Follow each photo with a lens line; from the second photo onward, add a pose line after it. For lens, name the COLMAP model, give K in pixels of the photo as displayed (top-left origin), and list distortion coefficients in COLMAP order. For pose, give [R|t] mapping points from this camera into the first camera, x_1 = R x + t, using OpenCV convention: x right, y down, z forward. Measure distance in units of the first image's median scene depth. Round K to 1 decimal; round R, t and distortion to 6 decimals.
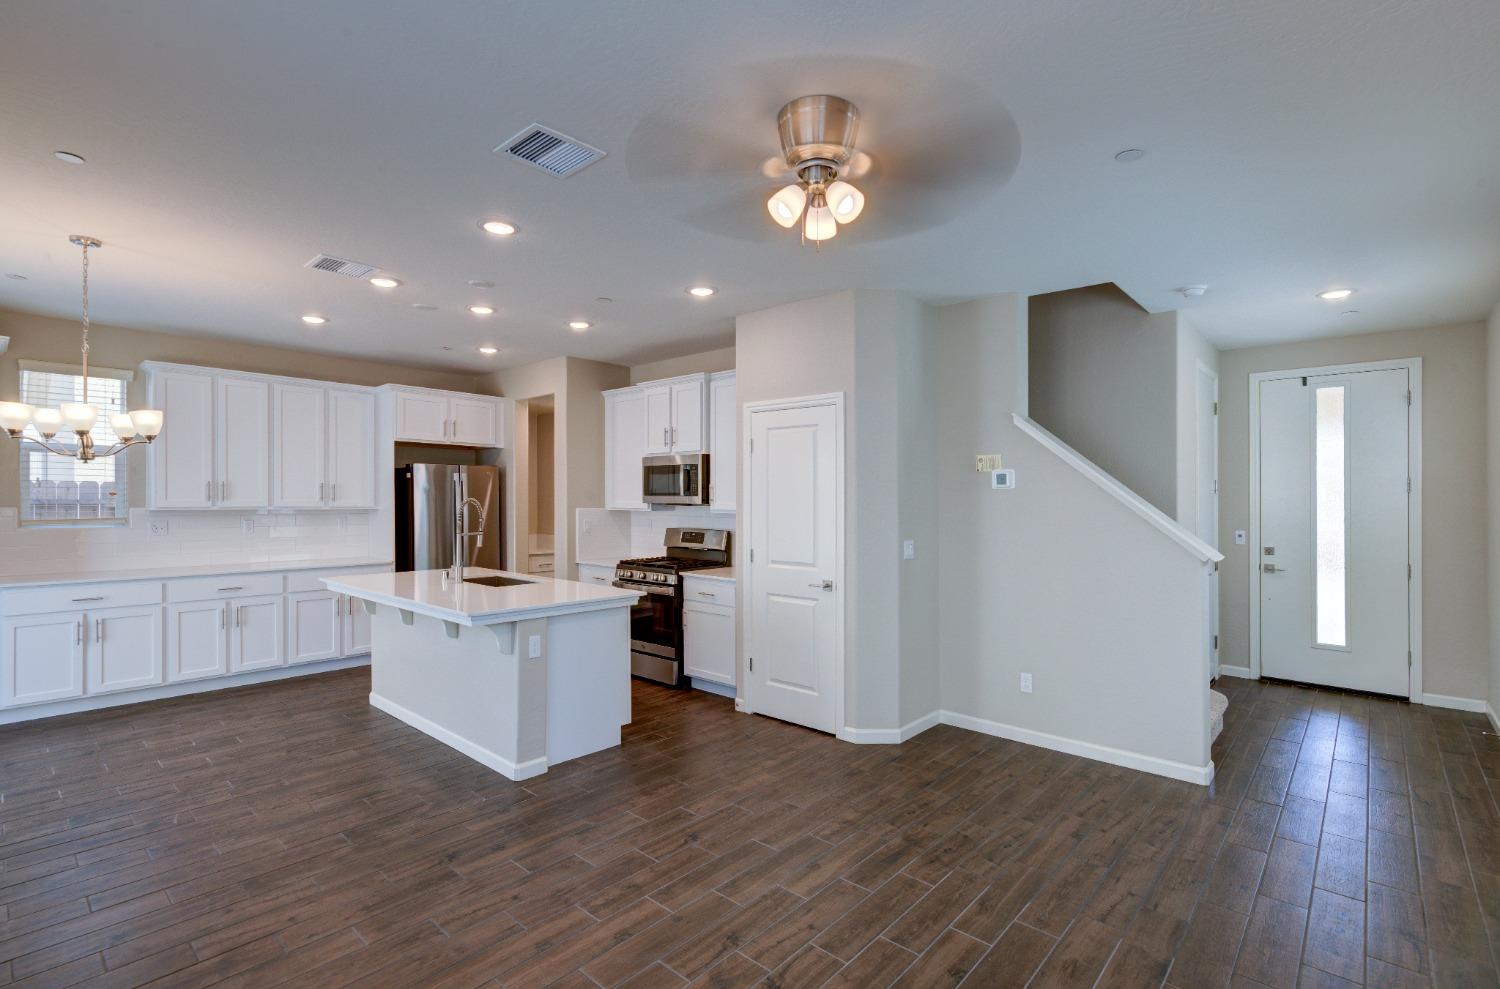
lens RADIAL K [[707.3, 0, 750.0], [0, 707.3, 494.5], [0, 0, 1]] dist [0.000459, 0.000116]
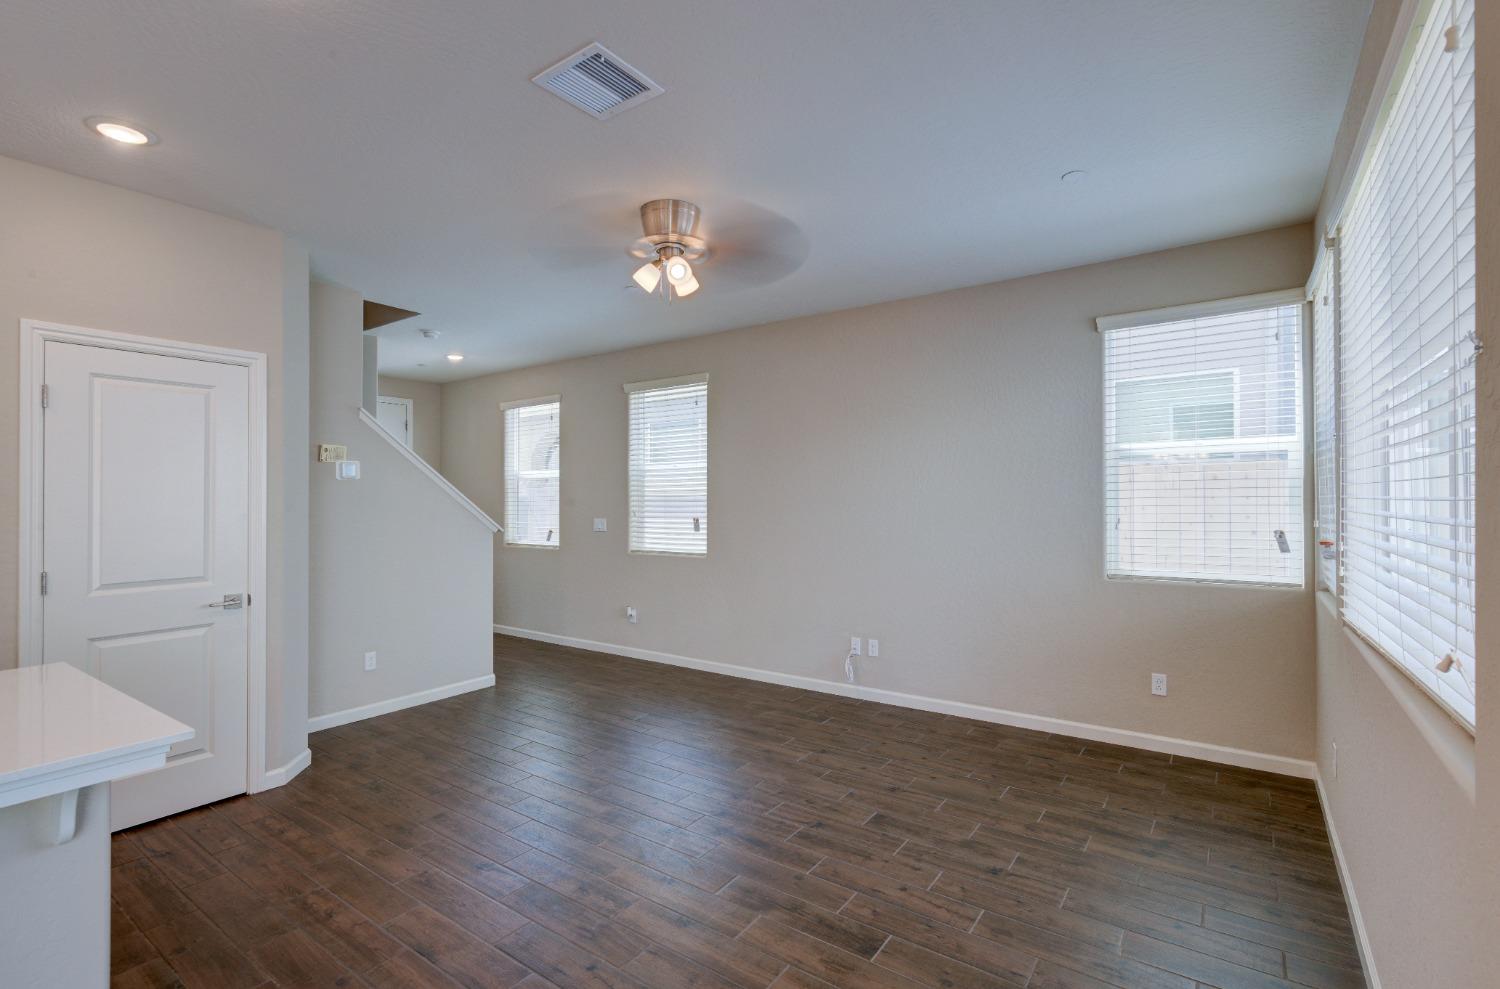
lens RADIAL K [[667.9, 0, 746.8], [0, 667.9, 492.3], [0, 0, 1]] dist [0.000286, -0.000078]
pose [[-0.118179, 0.003584, 0.992986, -0.528709], [-0.003750, 0.999985, -0.004056, 0.009235], [-0.992985, -0.004203, -0.118164, 0.427699]]
